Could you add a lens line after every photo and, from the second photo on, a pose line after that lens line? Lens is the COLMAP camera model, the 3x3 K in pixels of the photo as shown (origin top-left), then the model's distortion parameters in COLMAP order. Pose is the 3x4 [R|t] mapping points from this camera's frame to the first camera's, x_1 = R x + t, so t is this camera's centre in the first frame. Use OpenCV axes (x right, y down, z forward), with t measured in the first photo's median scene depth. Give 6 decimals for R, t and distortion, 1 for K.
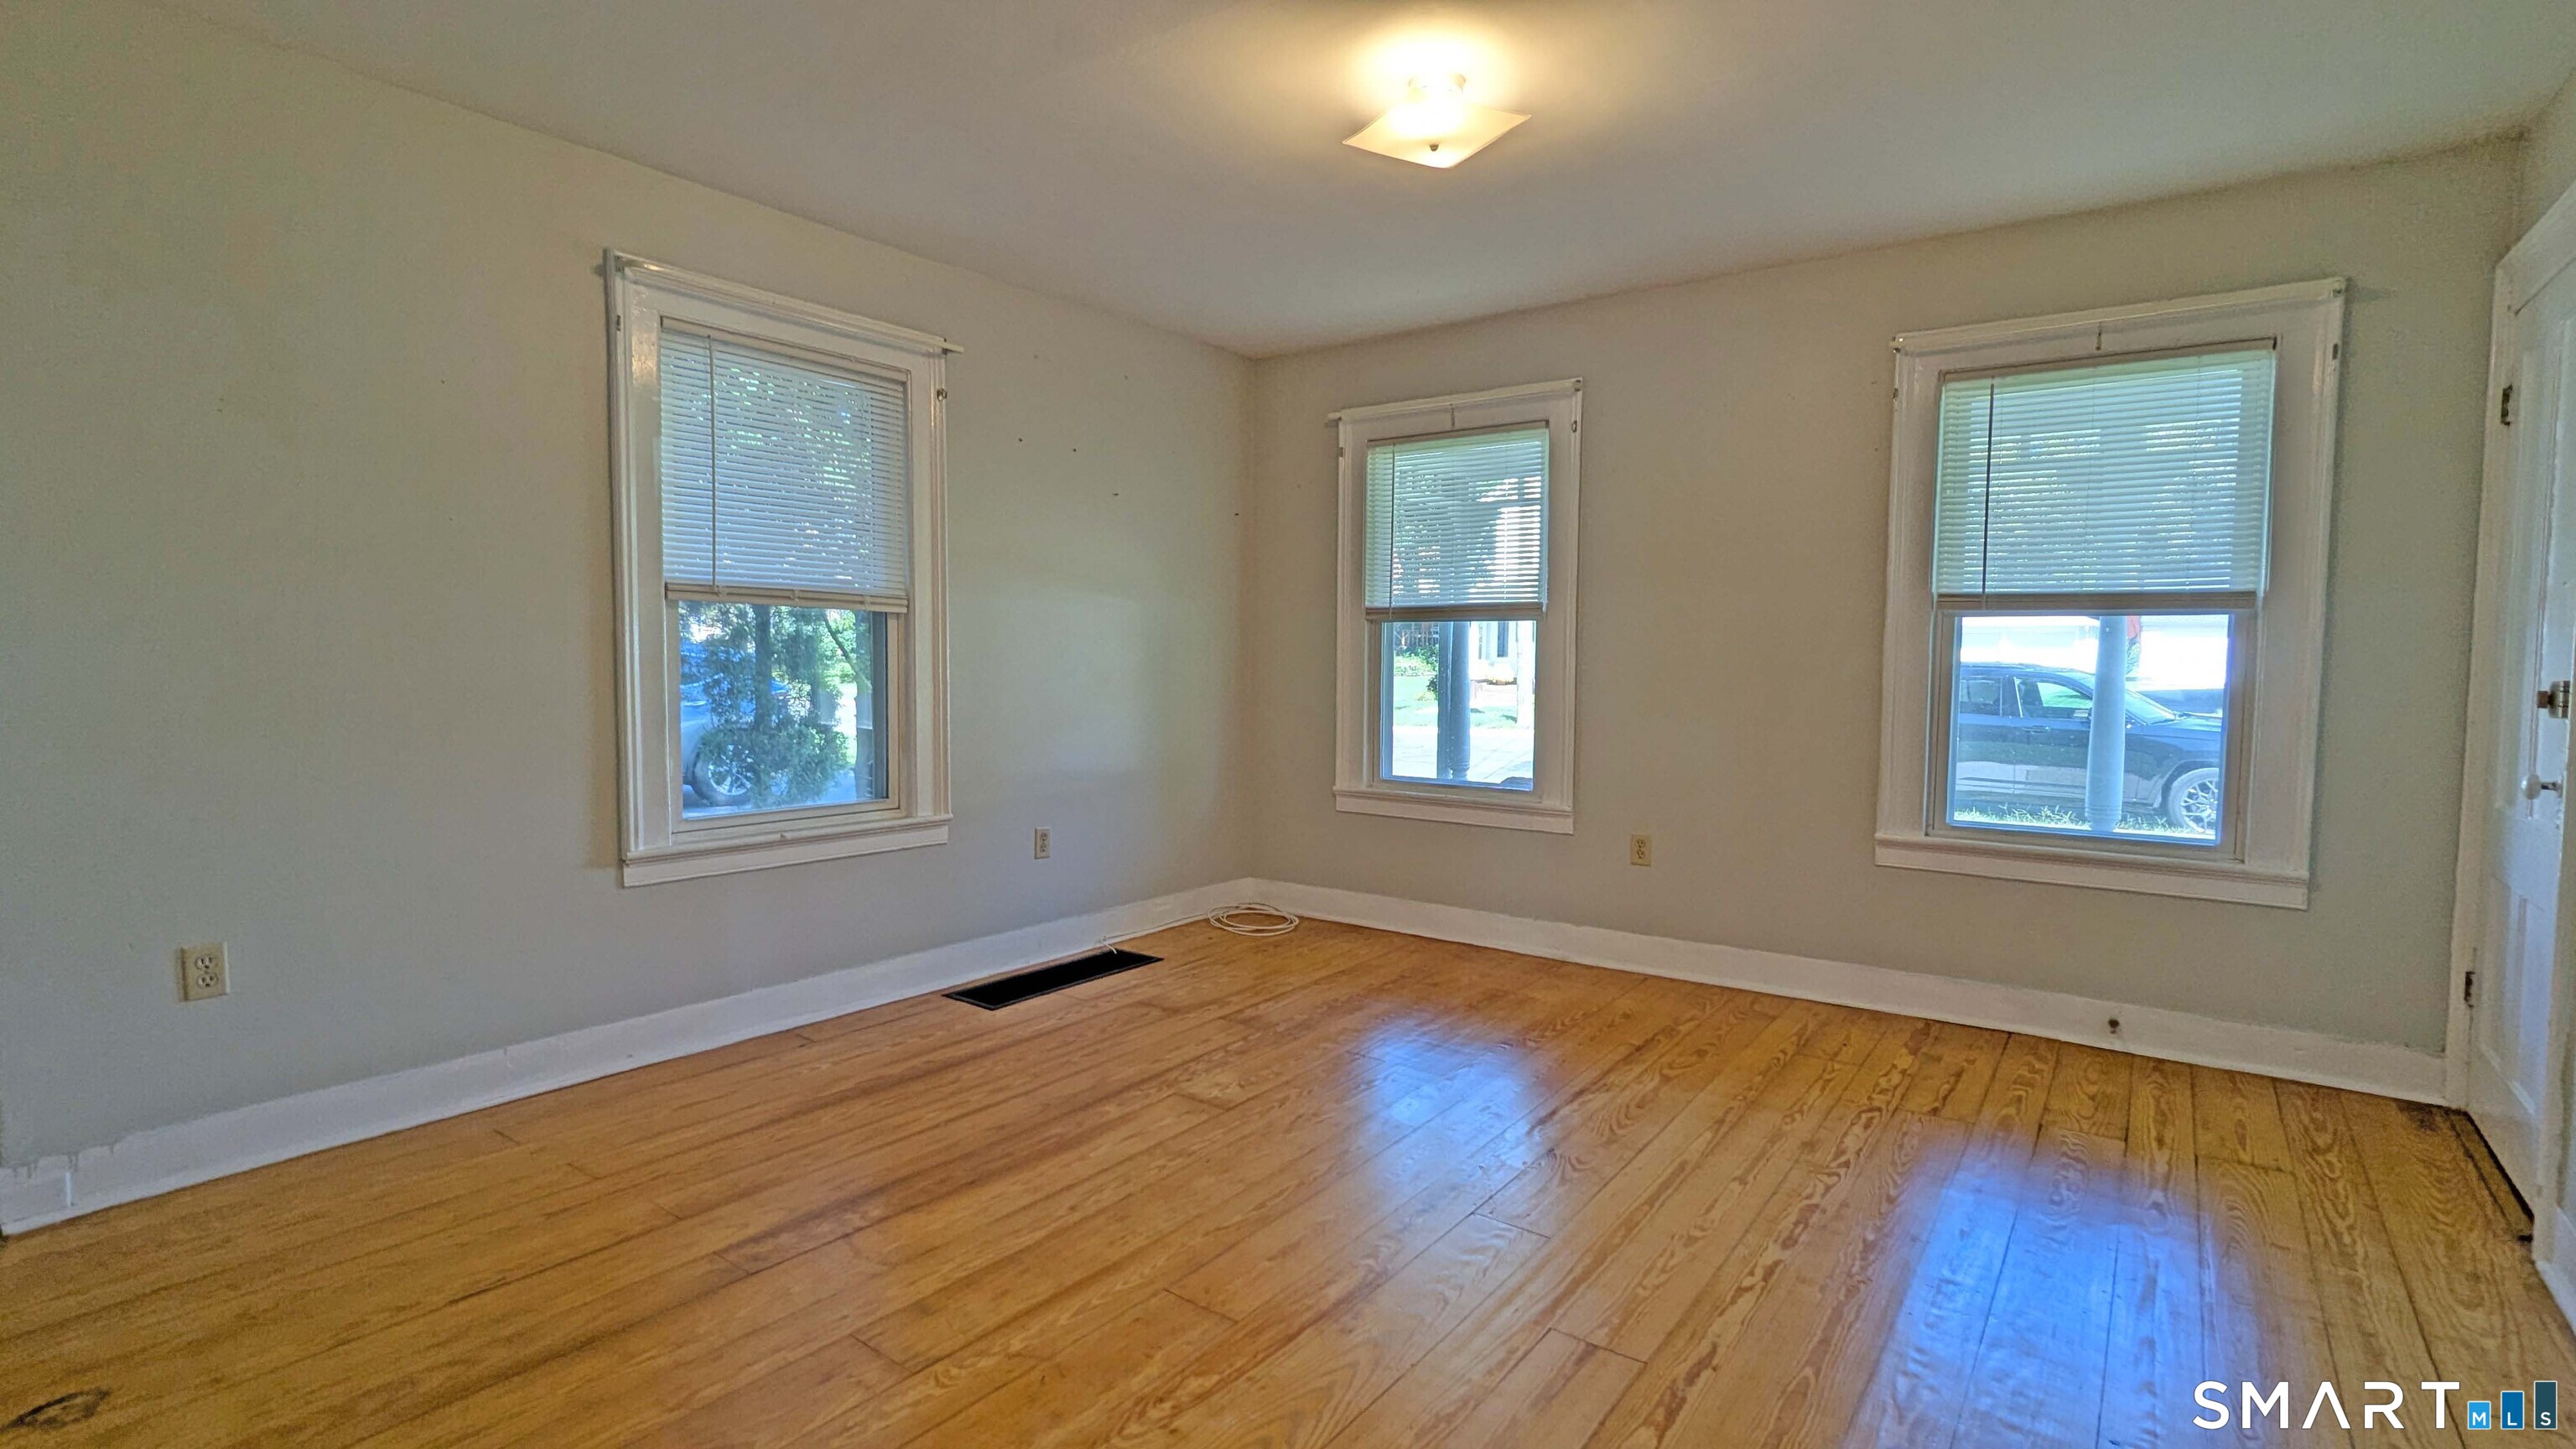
lens RADIAL K [[1212.5, 0, 1278.7], [0, 1212.5, 729.9], [0, 0, 1]] dist [-0.008242, 0.001505]
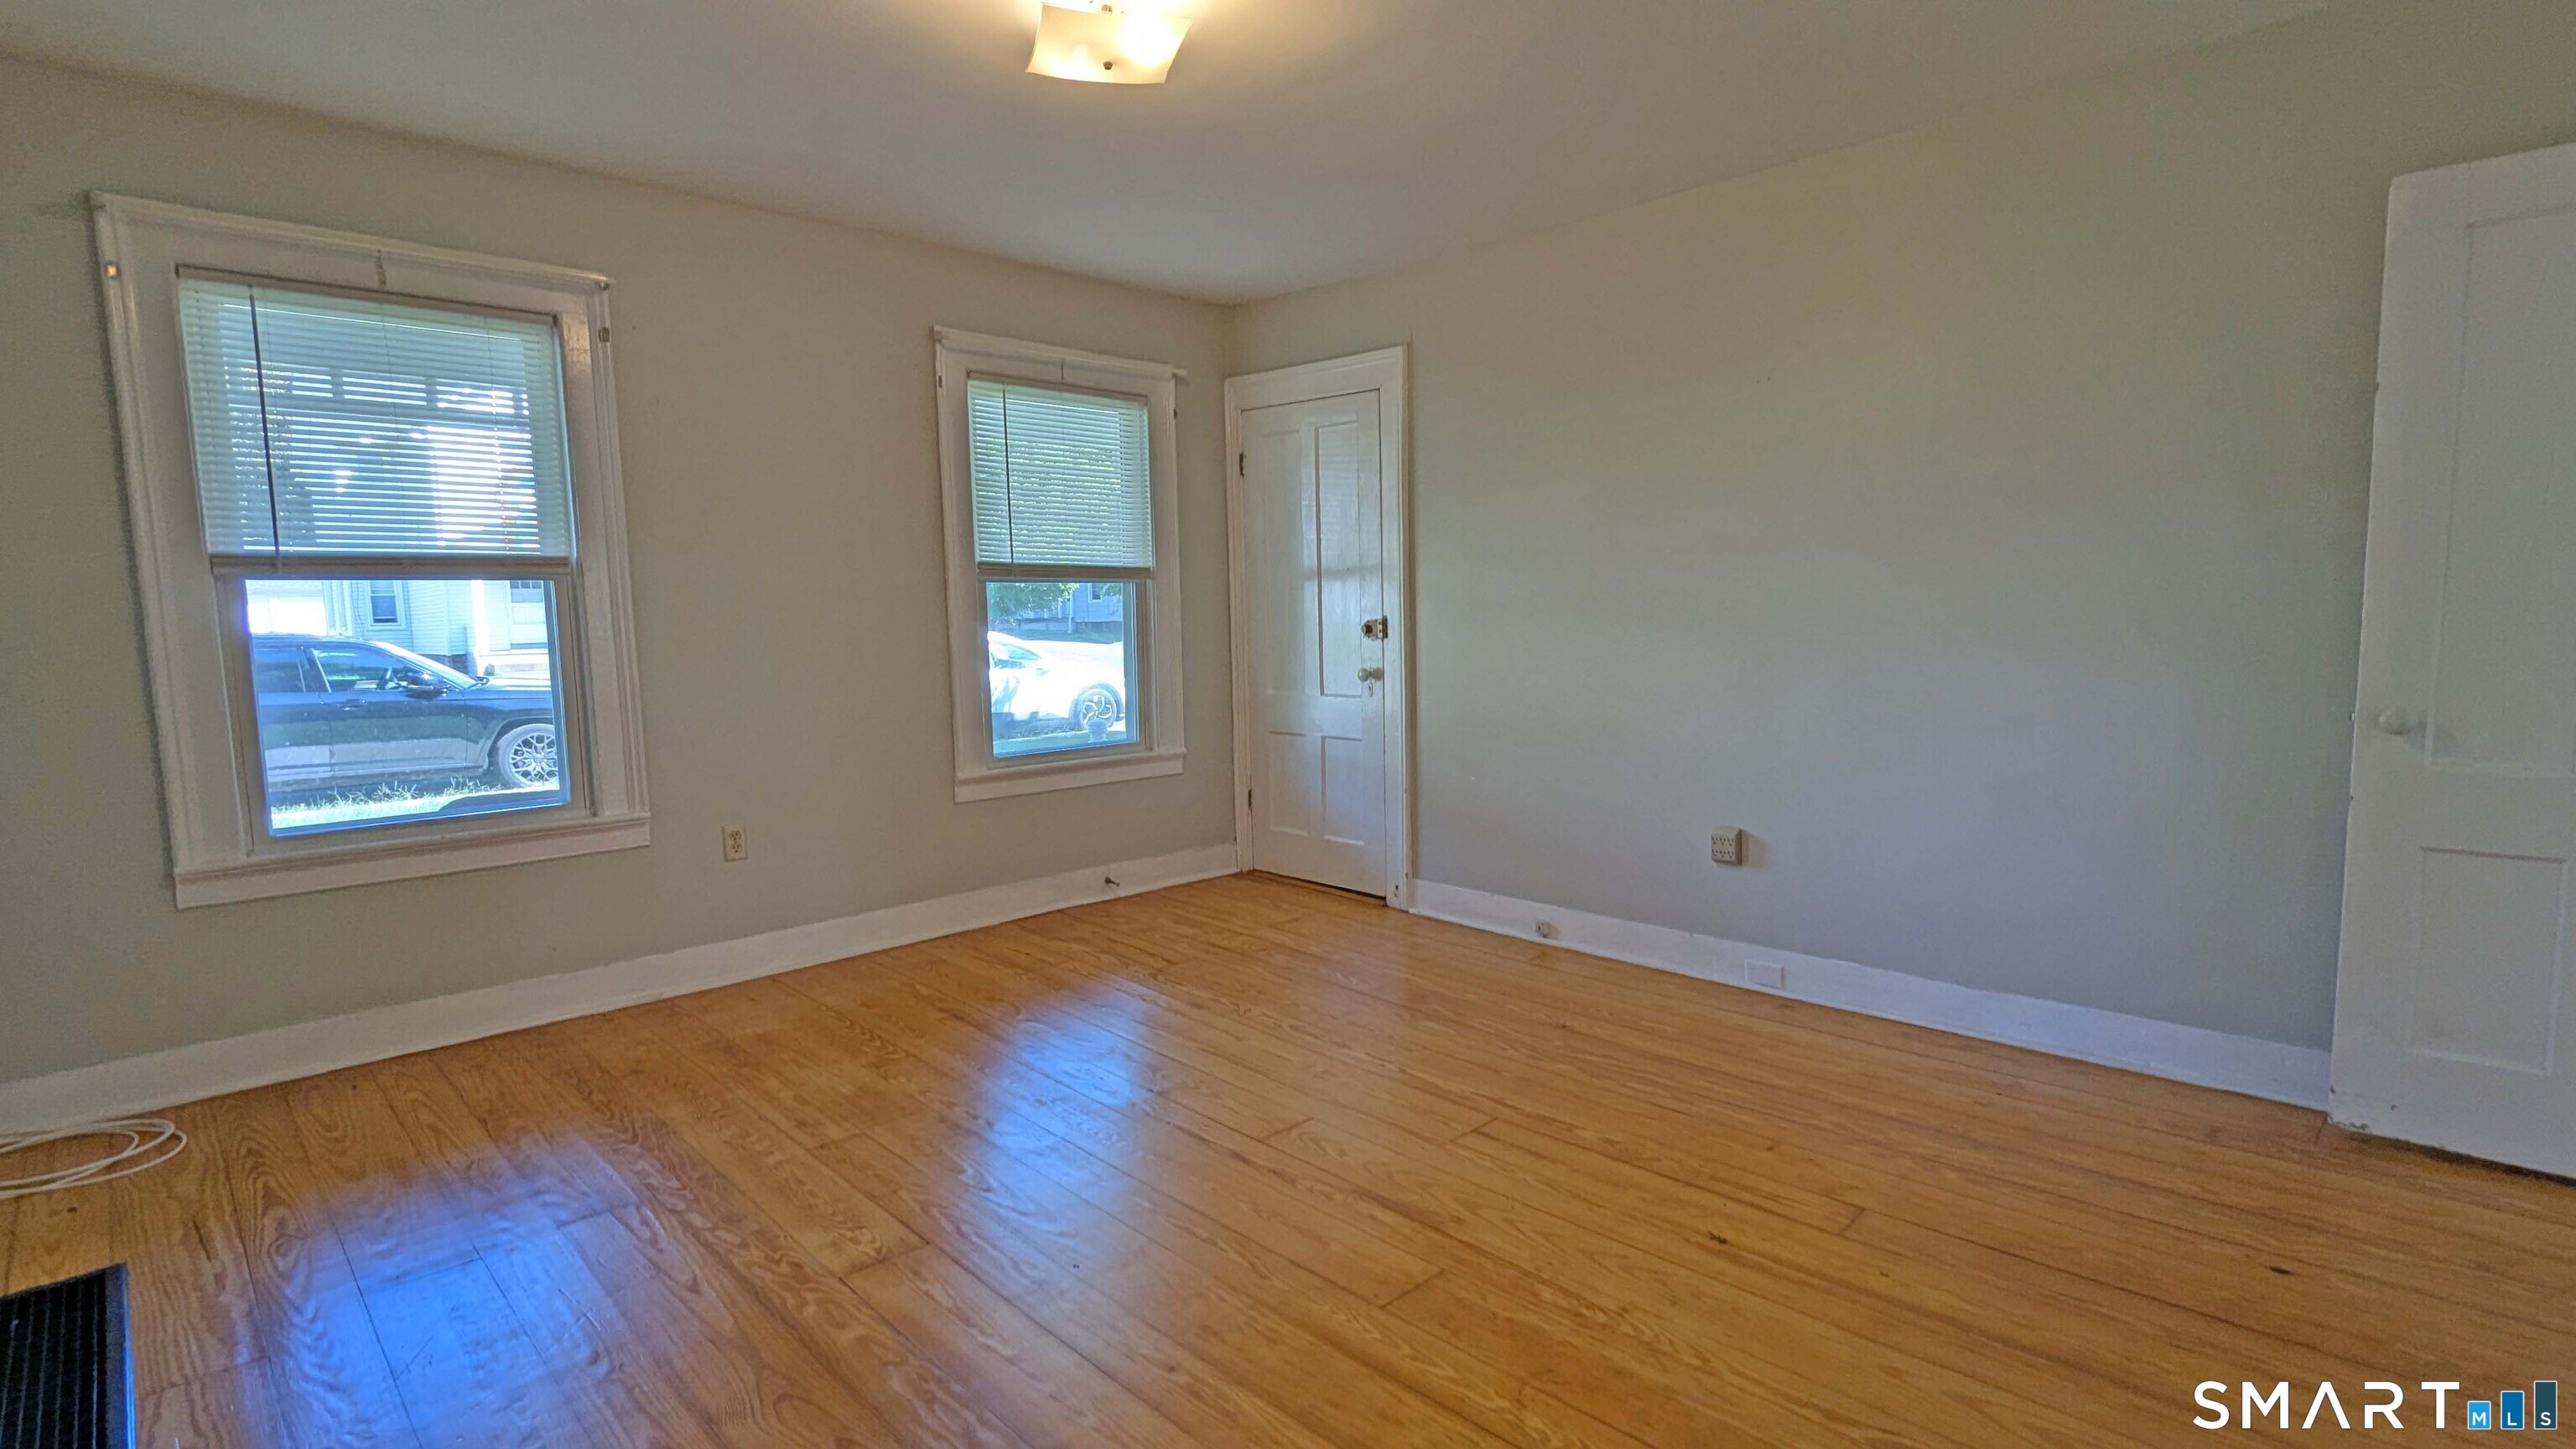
lens RADIAL K [[1212.5, 0, 1282.0], [0, 1212.5, 726.5], [0, 0, 1]] dist [-0.008242, 0.001505]
pose [[0.156212, -0.105128, 0.982113, -0.558598], [0.081484, 0.992302, 0.093258, -0.039232], [-0.984357, 0.065459, 0.163576, 0.518967]]
